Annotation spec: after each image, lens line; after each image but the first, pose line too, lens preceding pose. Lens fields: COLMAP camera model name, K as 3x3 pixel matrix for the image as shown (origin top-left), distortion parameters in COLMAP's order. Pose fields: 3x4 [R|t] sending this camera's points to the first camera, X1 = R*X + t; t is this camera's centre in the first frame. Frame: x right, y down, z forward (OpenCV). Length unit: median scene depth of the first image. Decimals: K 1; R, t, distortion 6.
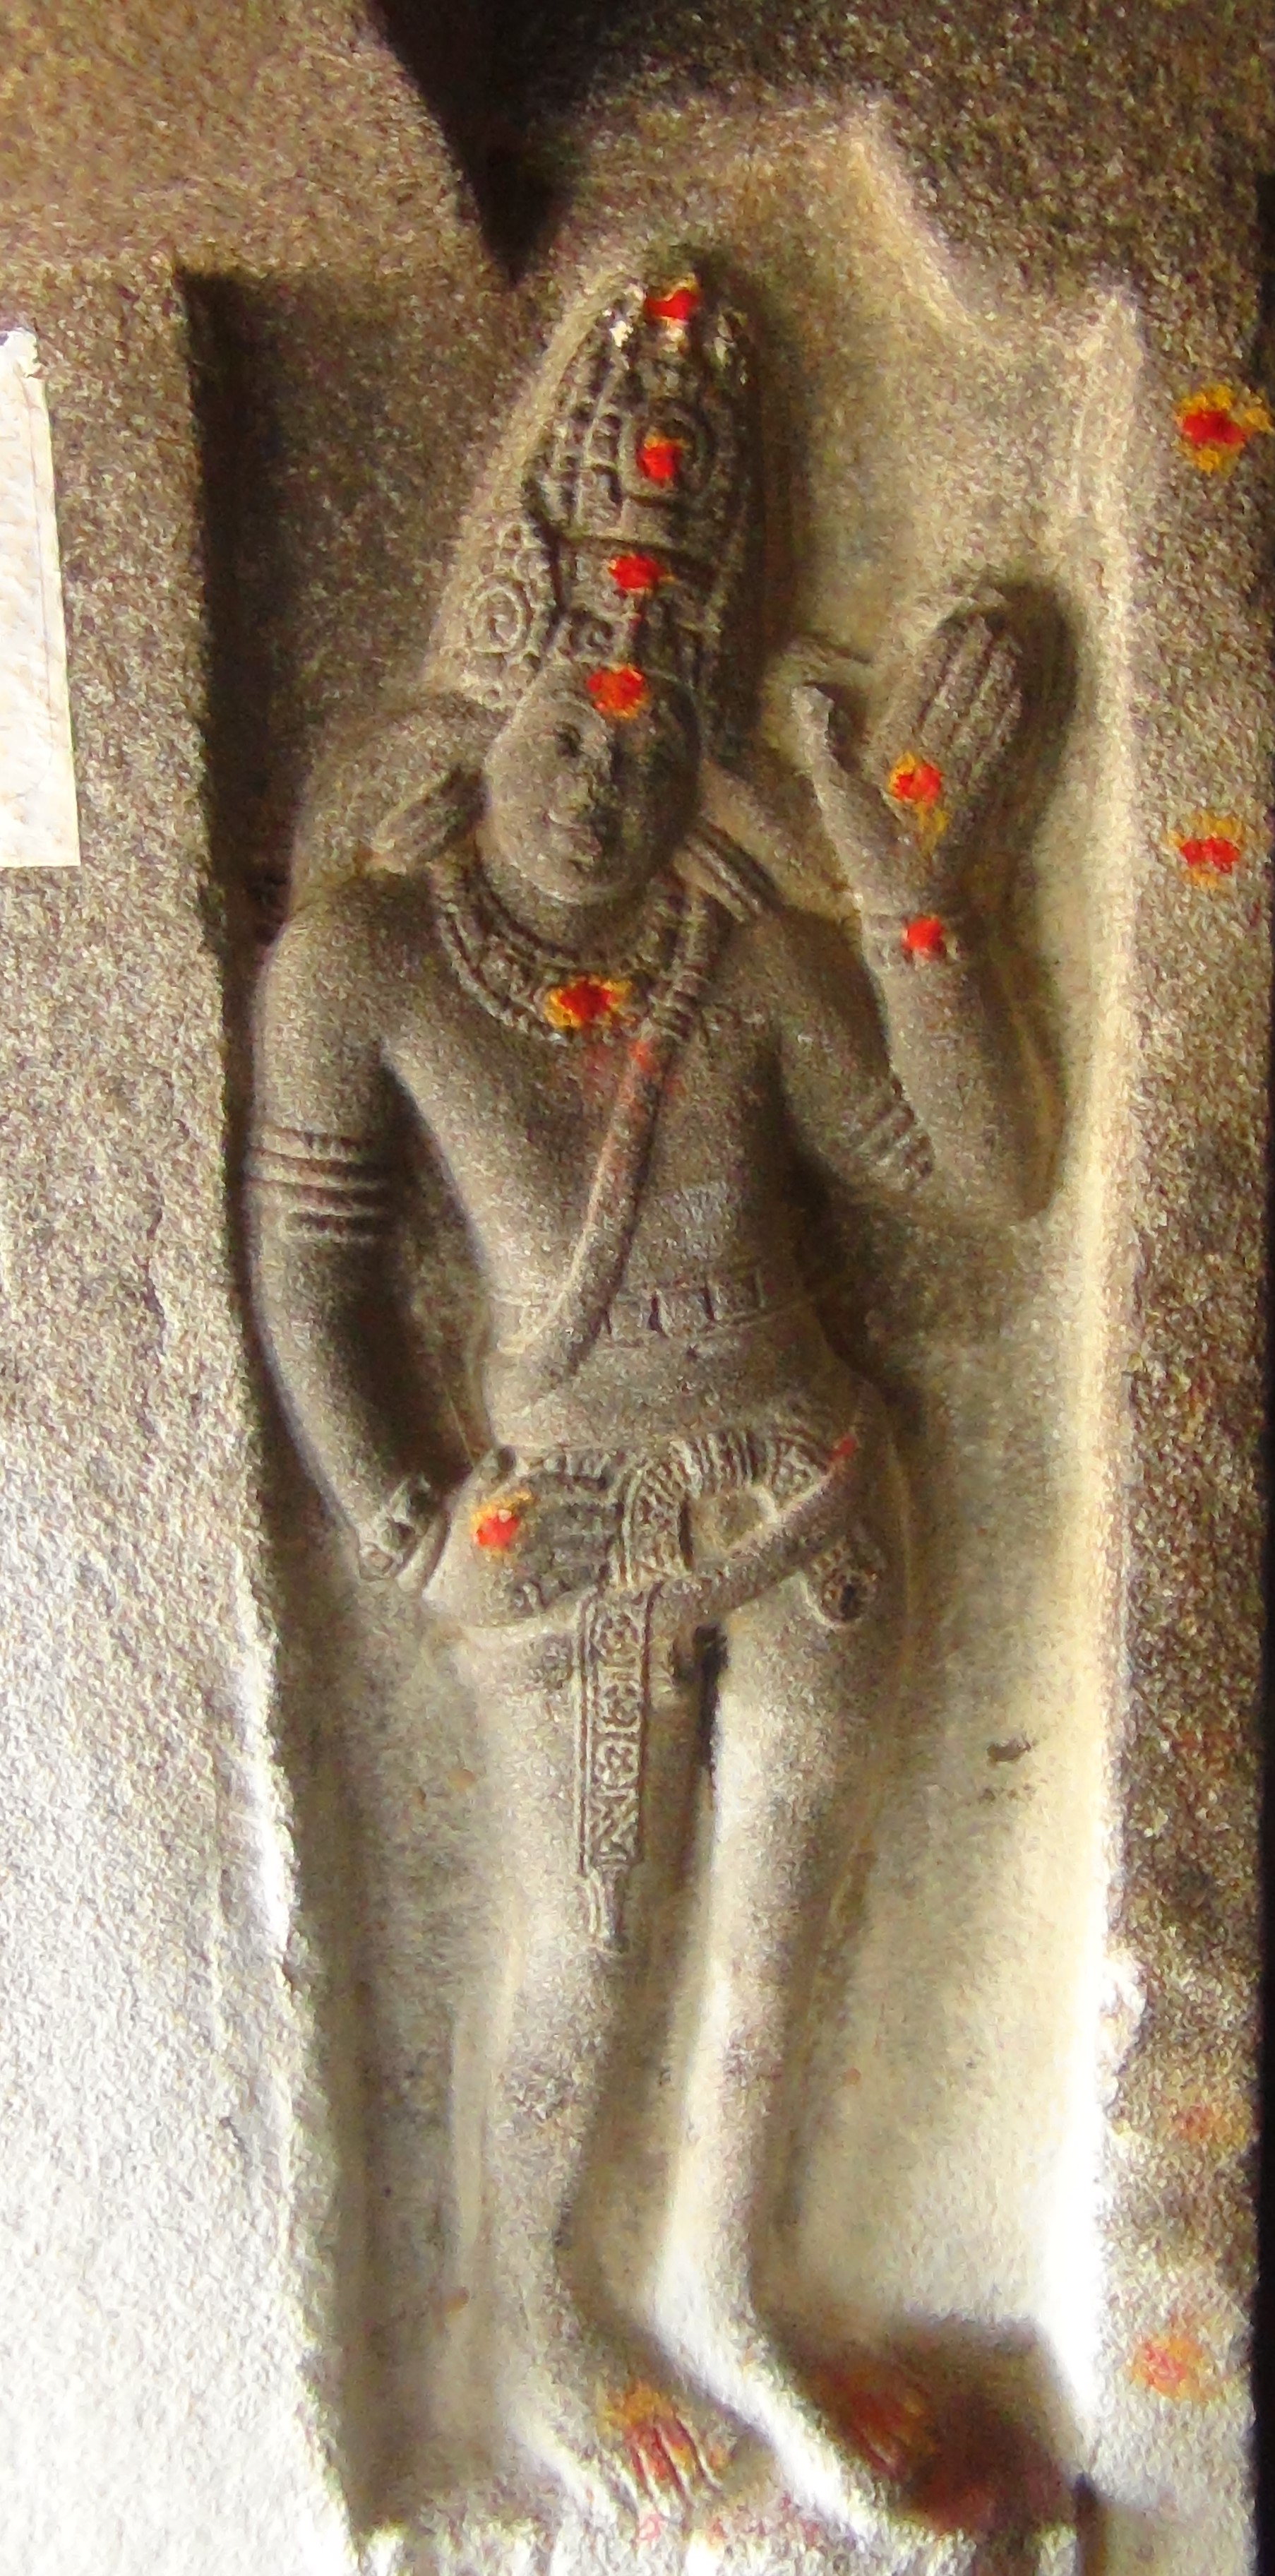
lens RADIAL K [[2551.2, 0, 748.1], [0, 2551.2, 1318.0], [0, 0, 1]] dist [0.003974, 0.000000]
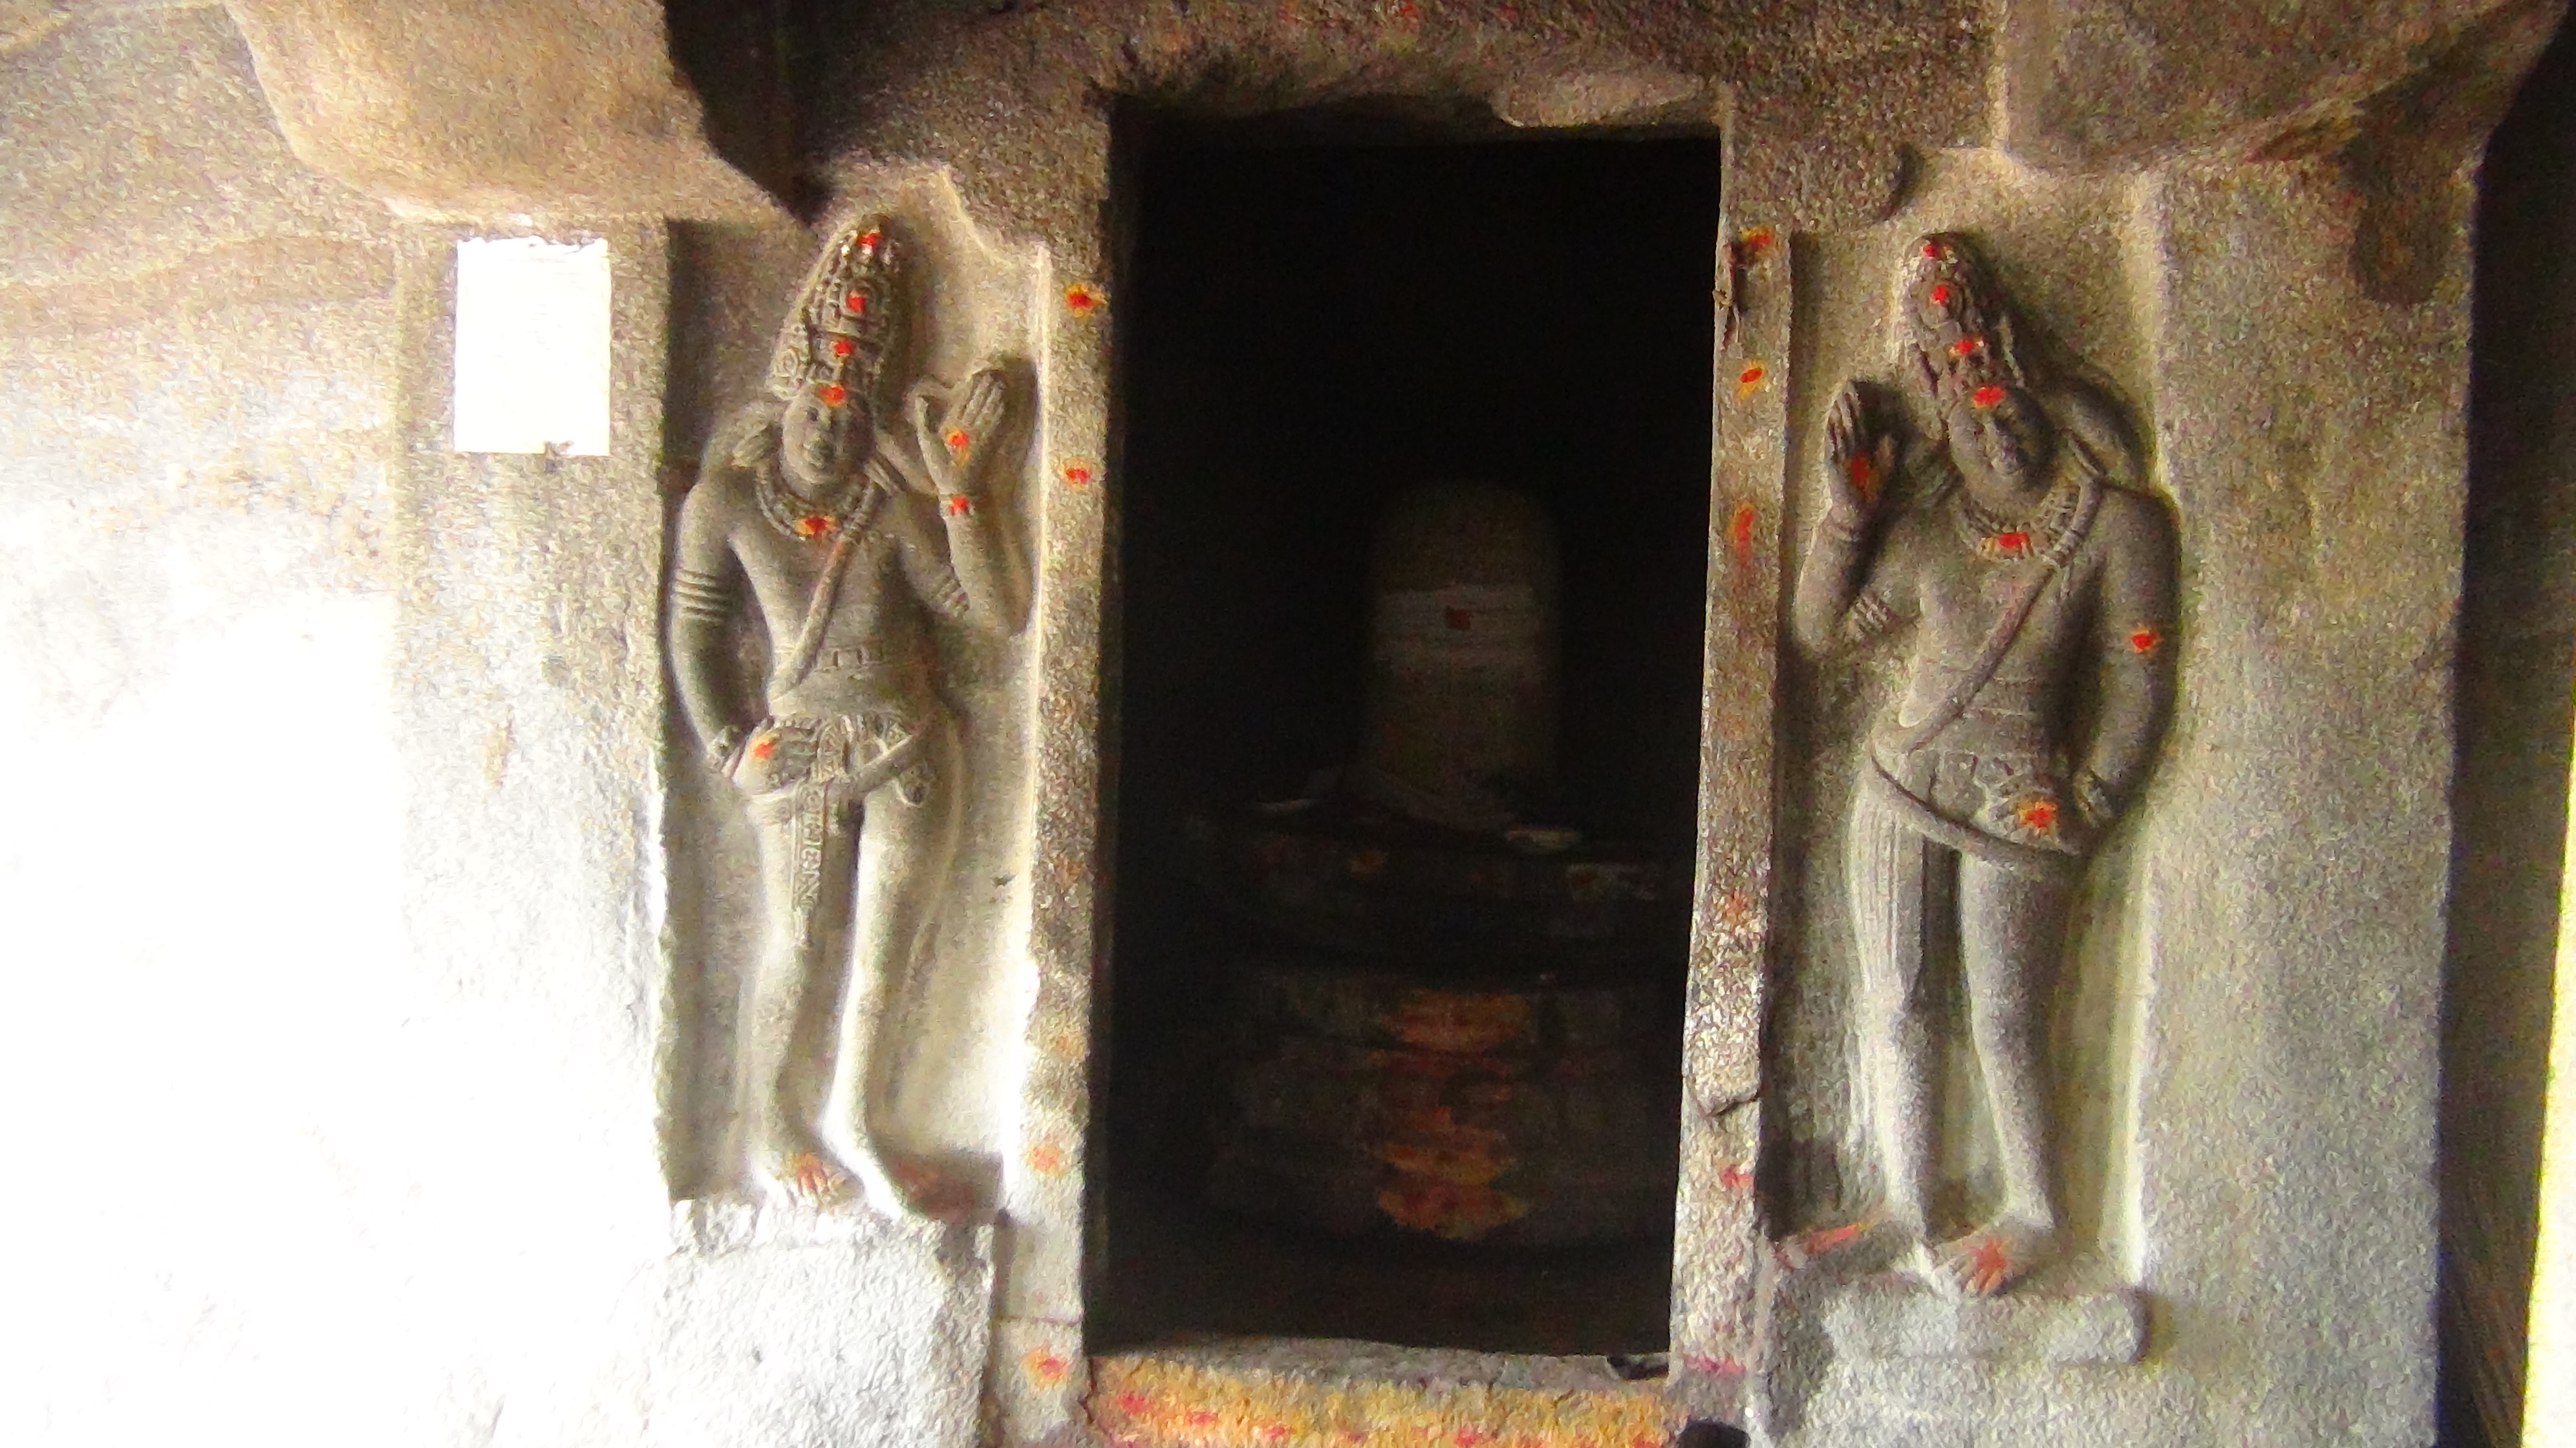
lens RADIAL K [[2358.4, 0, 1292.3], [0, 2358.4, 744.1], [0, 0, 1]] dist [0.015288, -0.013879]
pose [[0.995734, 0.058443, -0.071399, 0.539109], [-0.064880, 0.993695, -0.091433, 0.247046], [0.065605, 0.095676, 0.993248, -1.107839]]
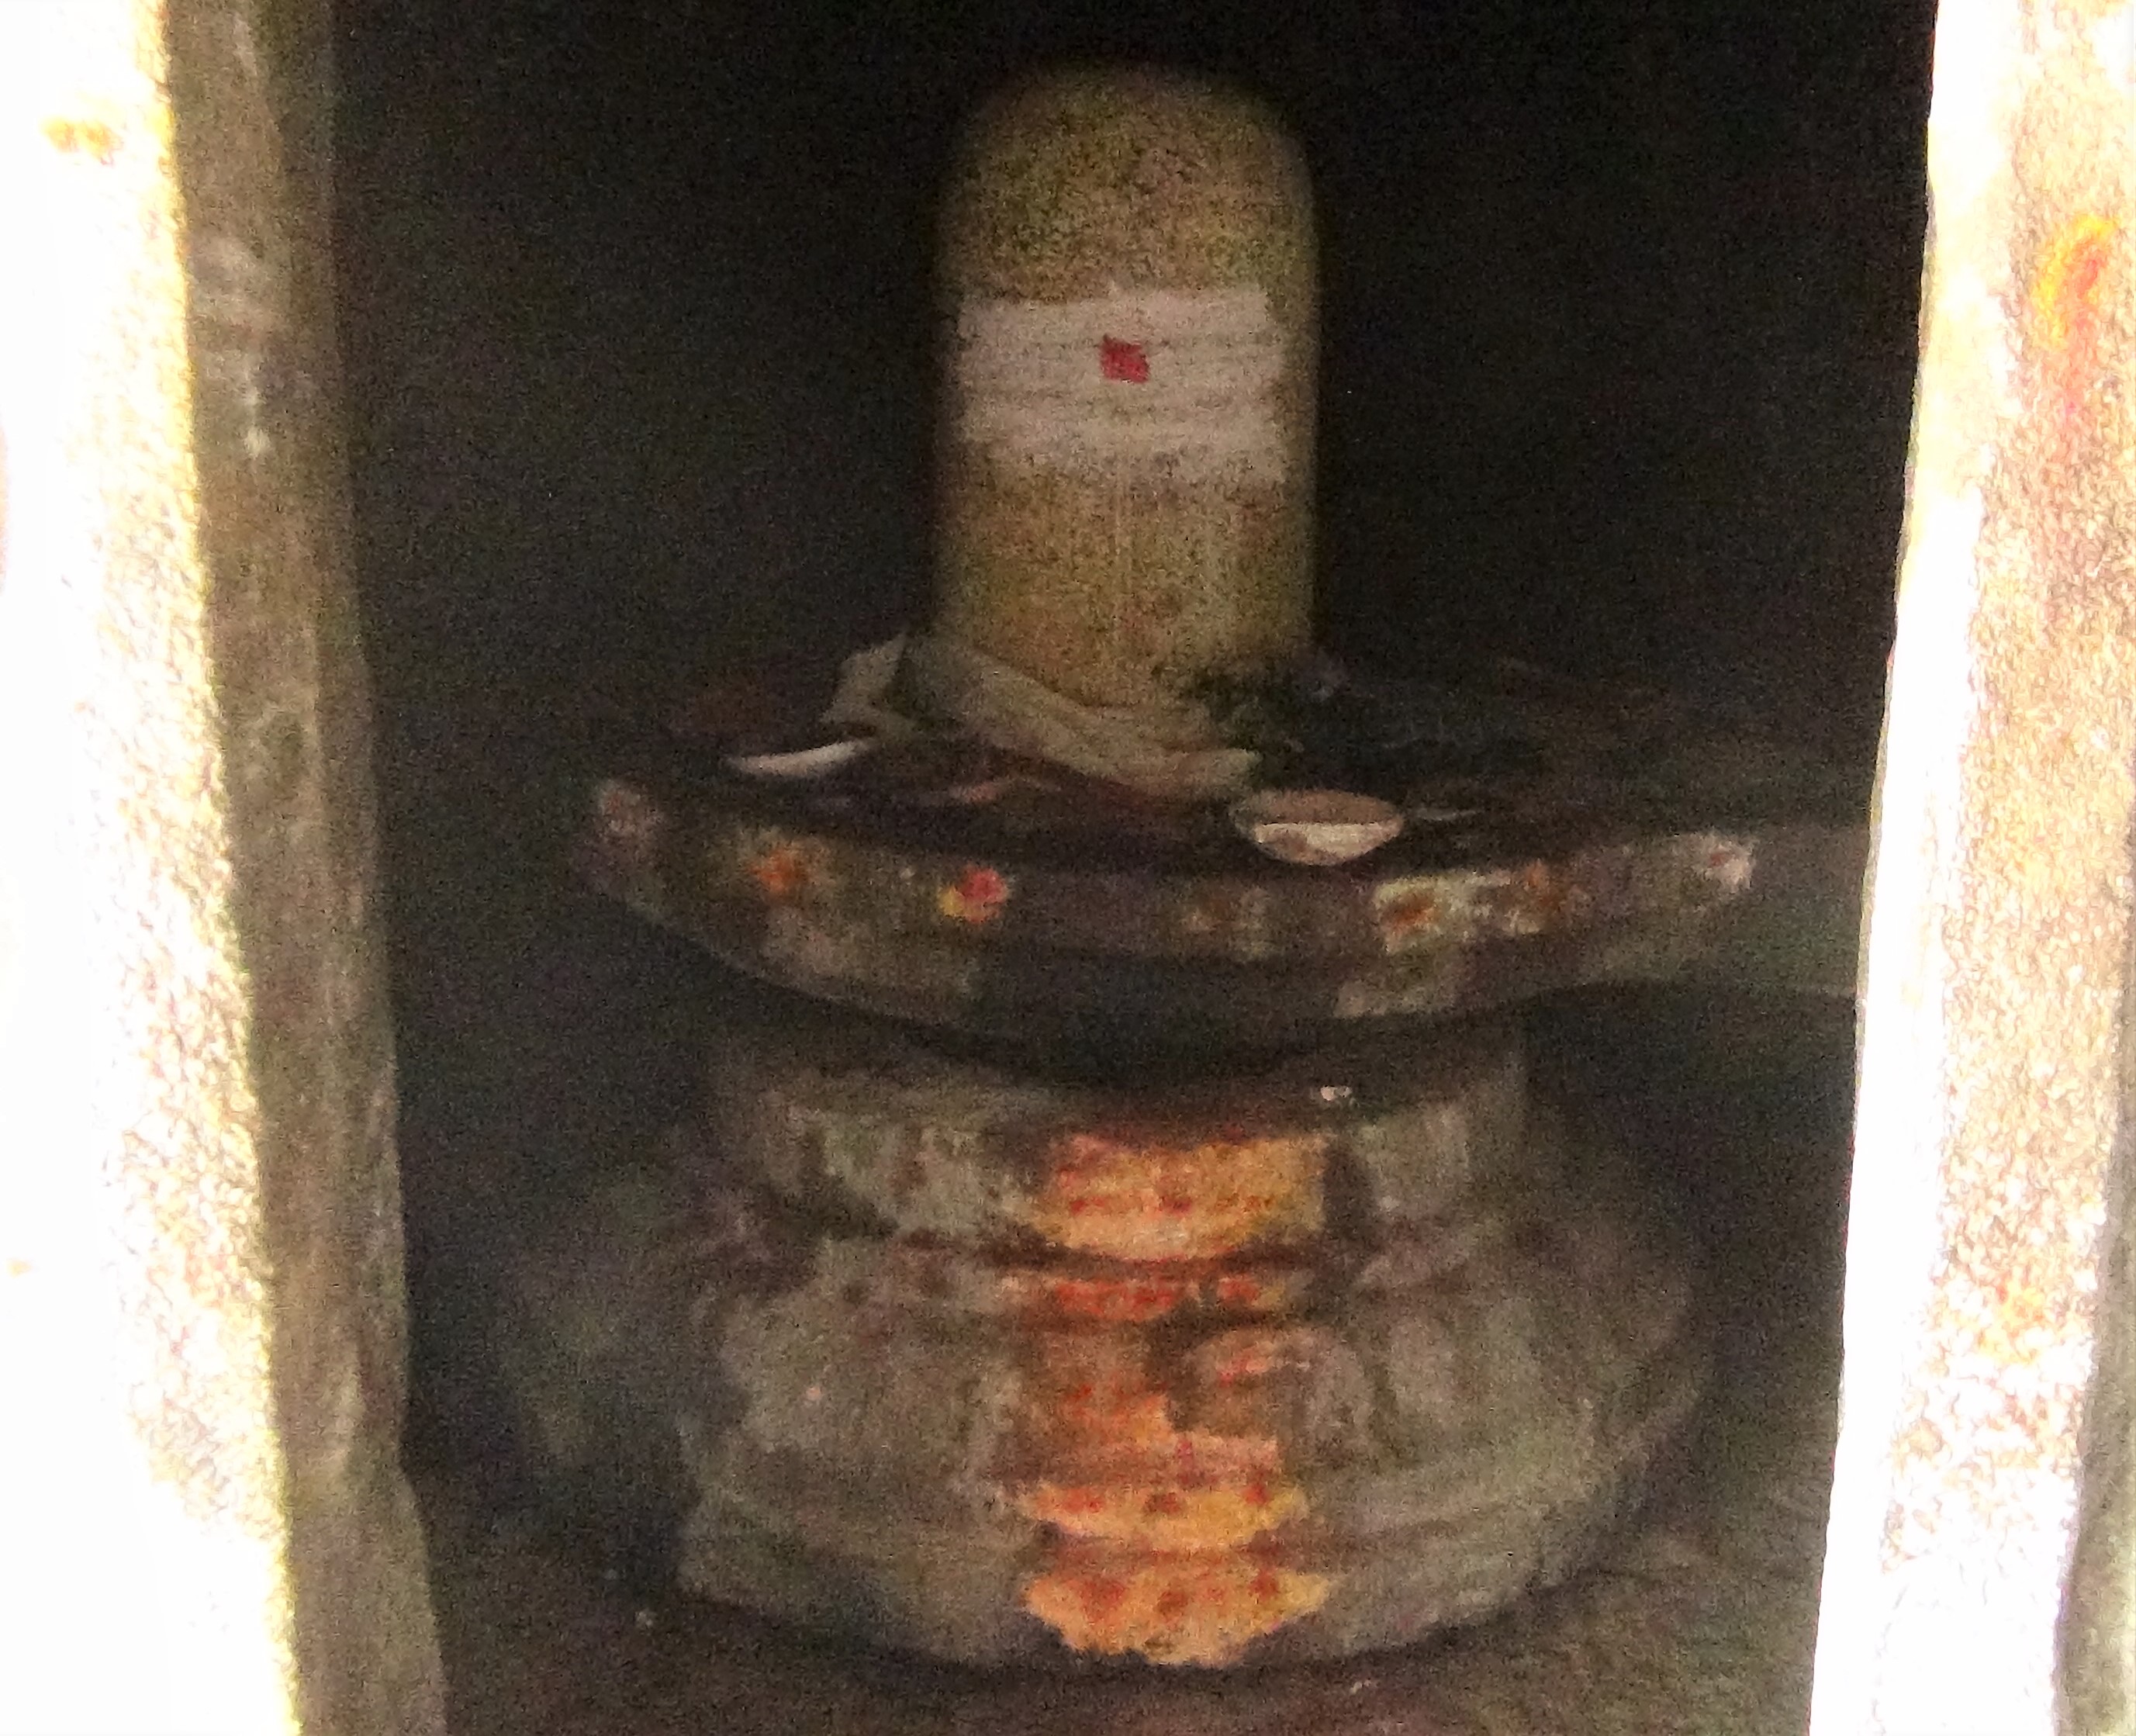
lens RADIAL K [[2765.7, 0, 1265.6], [0, 2765.7, 932.9], [0, 0, 1]] dist [0.011304, 0.000000]
pose [[0.995416, 0.019021, 0.093730, 0.452134], [-0.029641, 0.993125, 0.113244, -0.050169], [-0.090931, -0.115503, 0.989136, 0.118815]]
